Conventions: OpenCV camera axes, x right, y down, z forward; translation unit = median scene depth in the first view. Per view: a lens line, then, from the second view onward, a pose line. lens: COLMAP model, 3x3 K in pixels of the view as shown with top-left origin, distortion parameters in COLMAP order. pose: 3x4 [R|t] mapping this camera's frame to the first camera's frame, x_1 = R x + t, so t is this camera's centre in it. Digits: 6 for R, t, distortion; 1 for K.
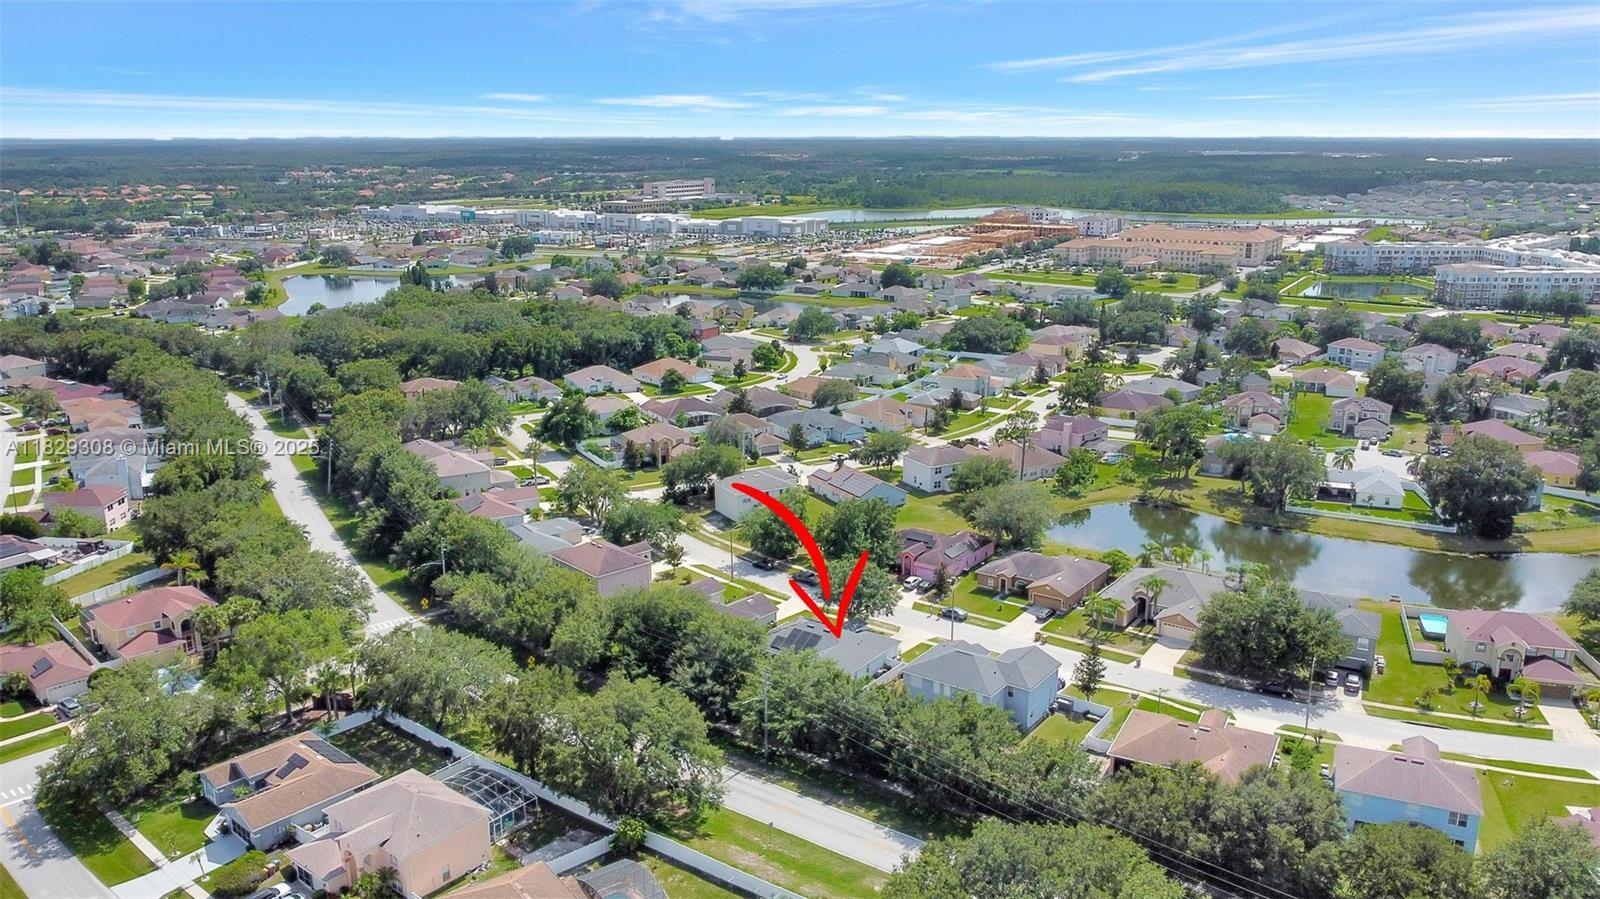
lens RADIAL K [[1169.7, 0, 800.1], [0, 1169.7, 453.0], [0, 0, 1]] dist [-0.009824, -0.002144]
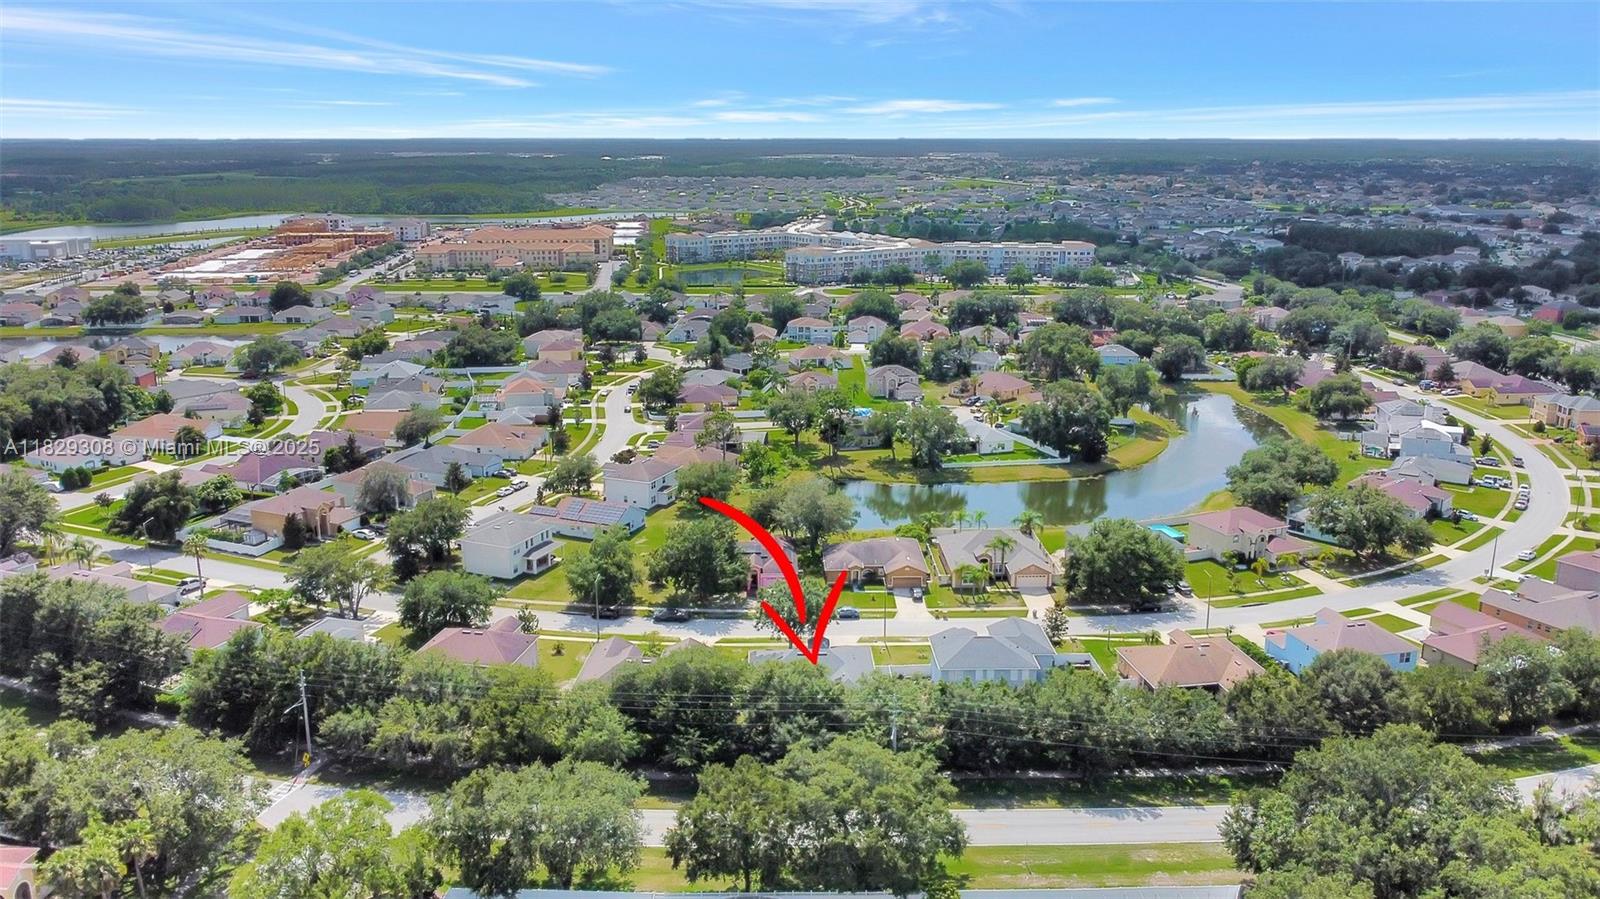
lens RADIAL K [[1169.7, 0, 799.0], [0, 1169.7, 446.4], [0, 0, 1]] dist [-0.009824, -0.002144]
pose [[0.812104, -0.148005, 0.564430, -0.099259], [0.151905, 0.987569, 0.040399, -0.011295], [-0.563393, 0.052931, 0.824492, 0.039952]]
